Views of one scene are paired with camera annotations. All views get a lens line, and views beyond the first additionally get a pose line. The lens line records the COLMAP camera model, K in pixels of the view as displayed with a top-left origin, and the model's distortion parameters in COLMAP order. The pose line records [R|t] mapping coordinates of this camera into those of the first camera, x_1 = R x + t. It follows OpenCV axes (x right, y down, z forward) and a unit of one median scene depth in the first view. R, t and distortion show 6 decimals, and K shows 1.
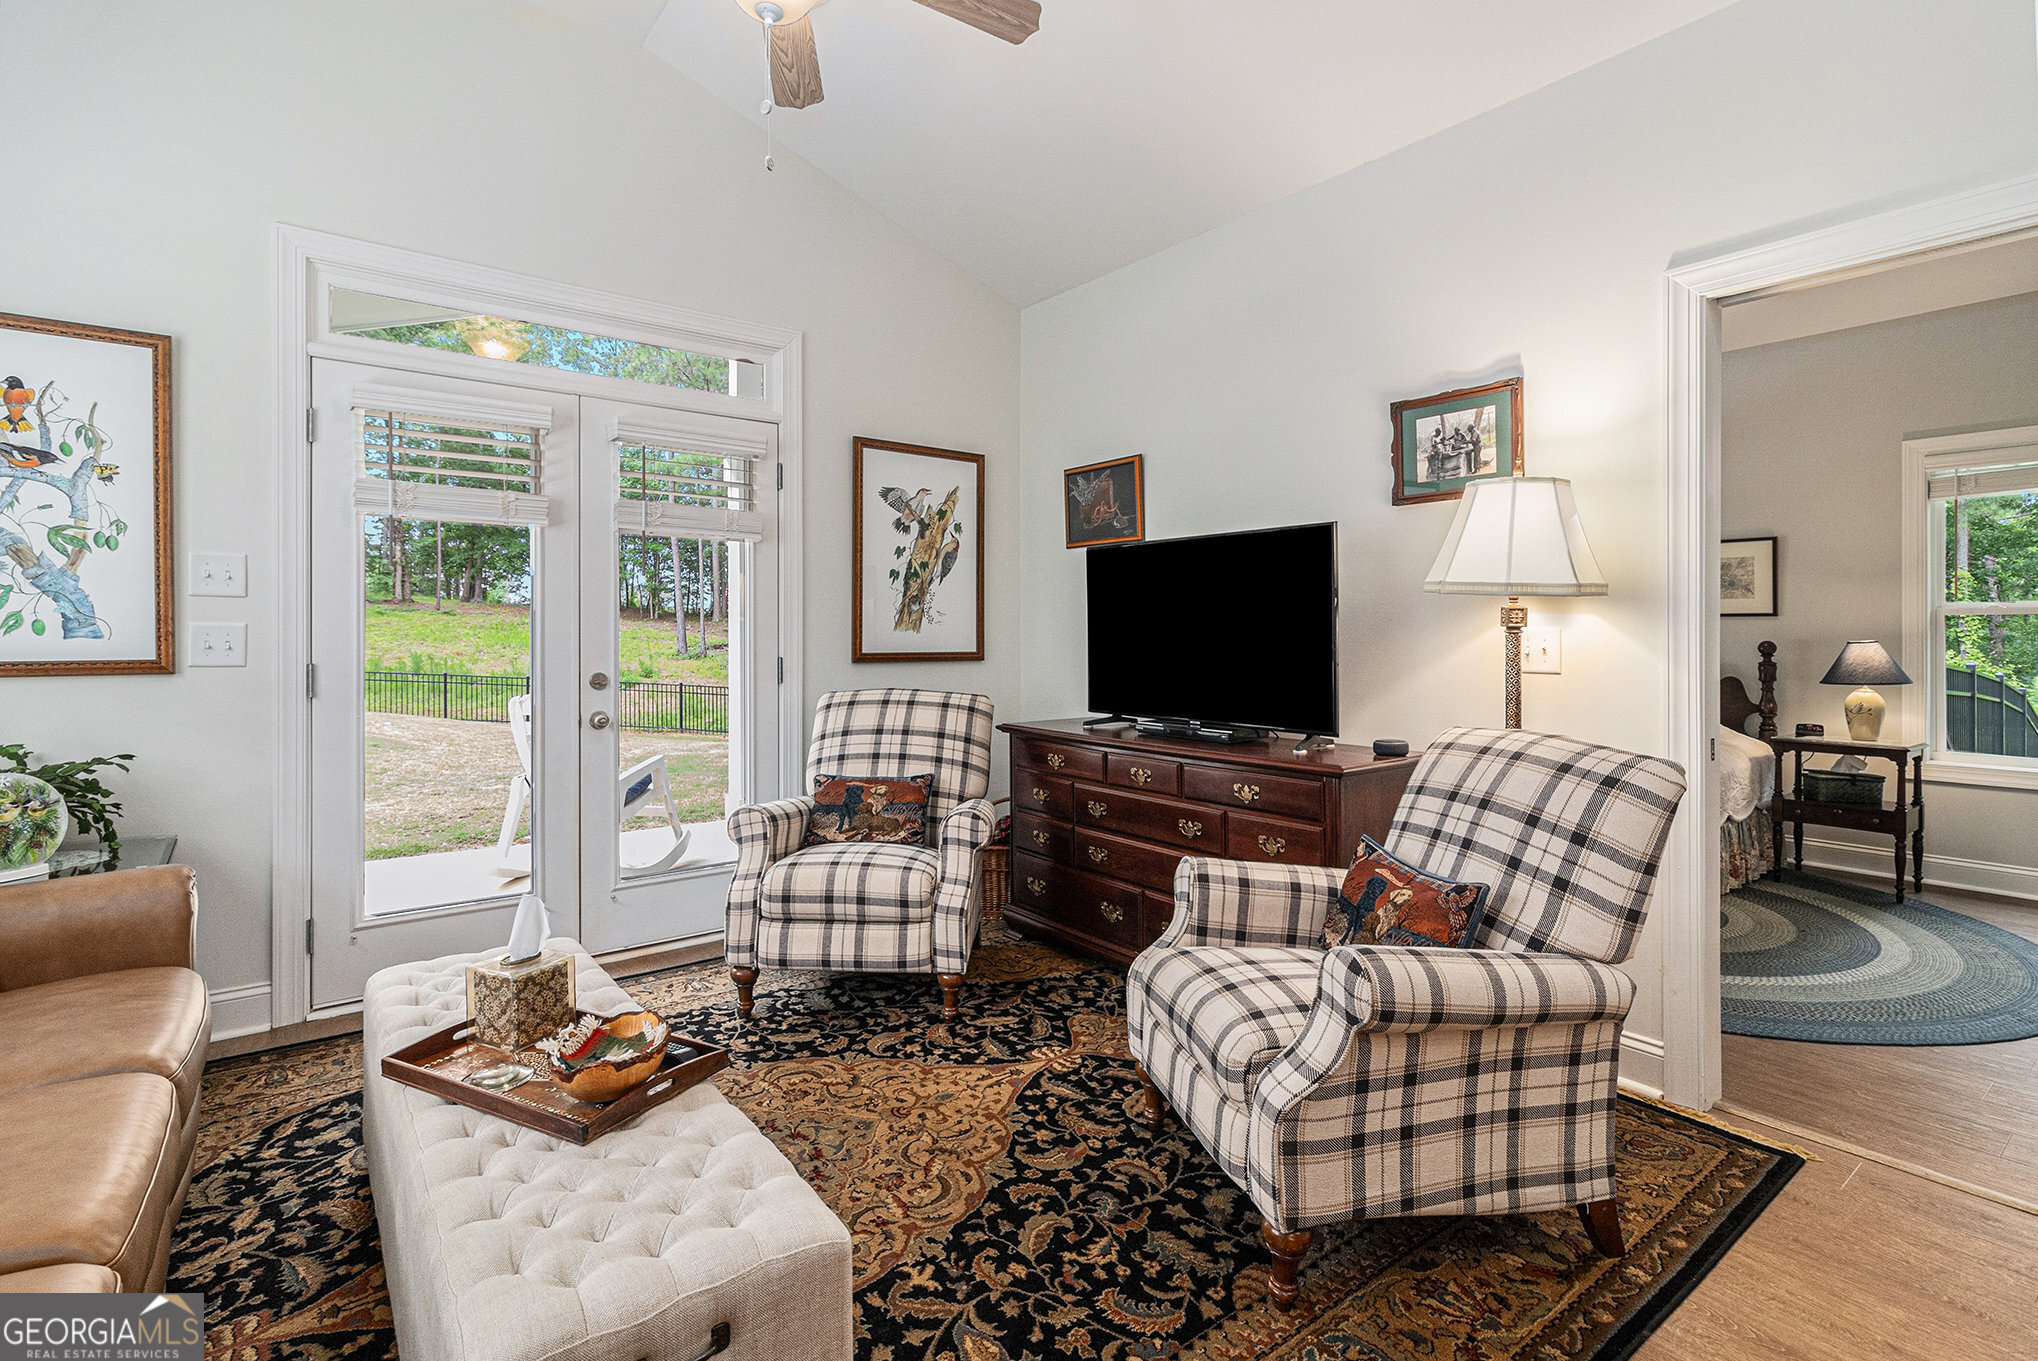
lens RADIAL K [[948.0, 0, 1015.9], [0, 948.0, 637.2], [0, 0, 1]] dist [-0.000911, 0.000141]
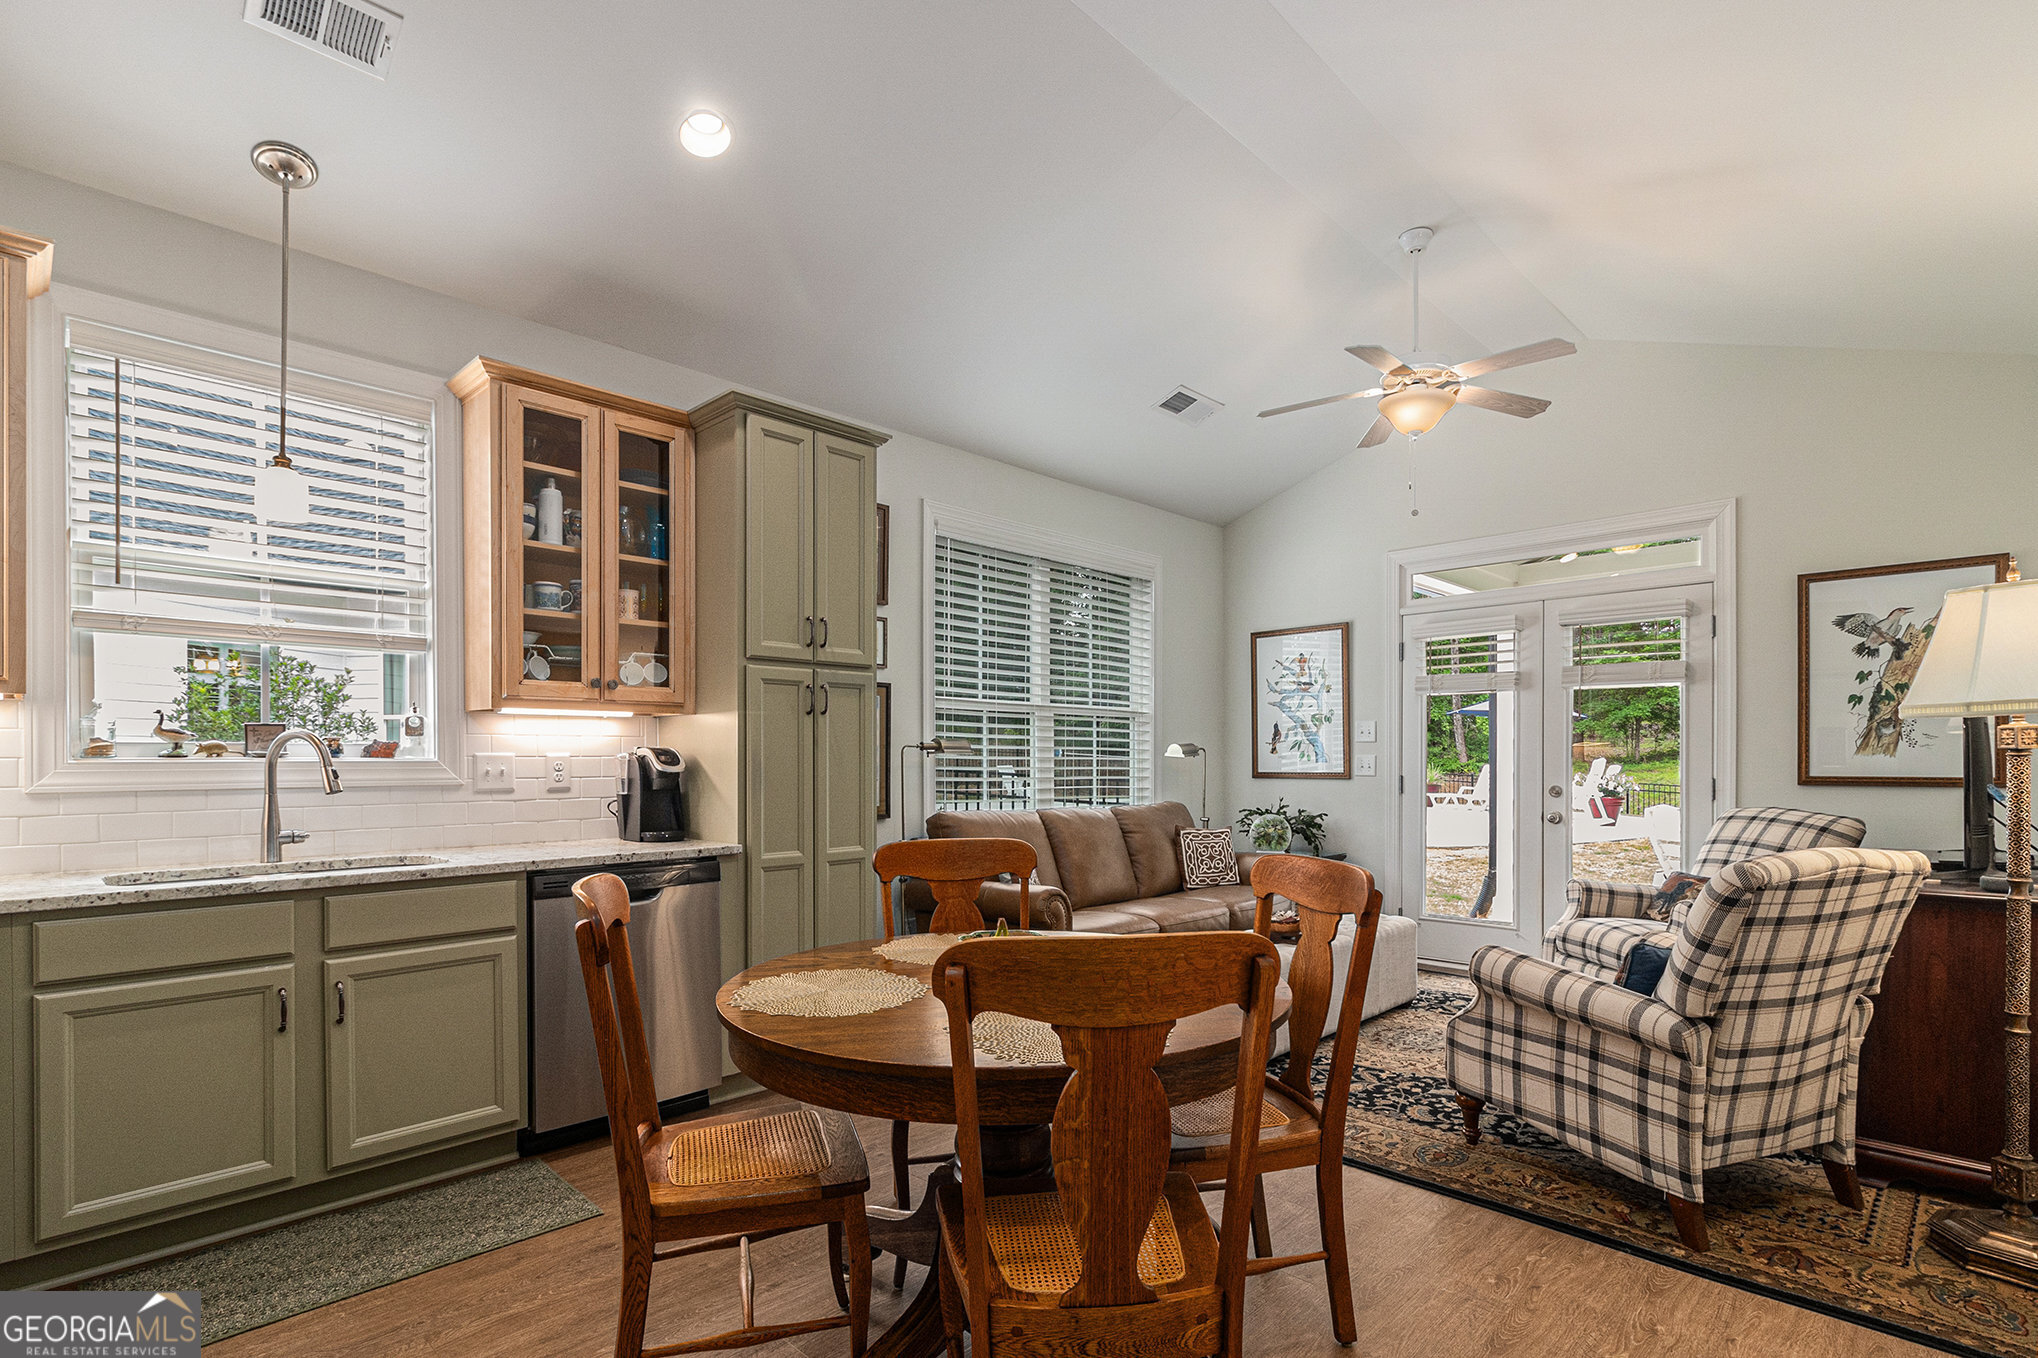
lens RADIAL K [[955.1, 0, 1017.6], [0, 955.1, 765.4], [0, 0, 1]] dist [0.000063, 0.000191]
pose [[0.141386, 0.002644, -0.989951, 0.776563], [0.000548, 0.999996, 0.002750, 0.001148], [0.989954, -0.000932, 0.141384, -0.032272]]
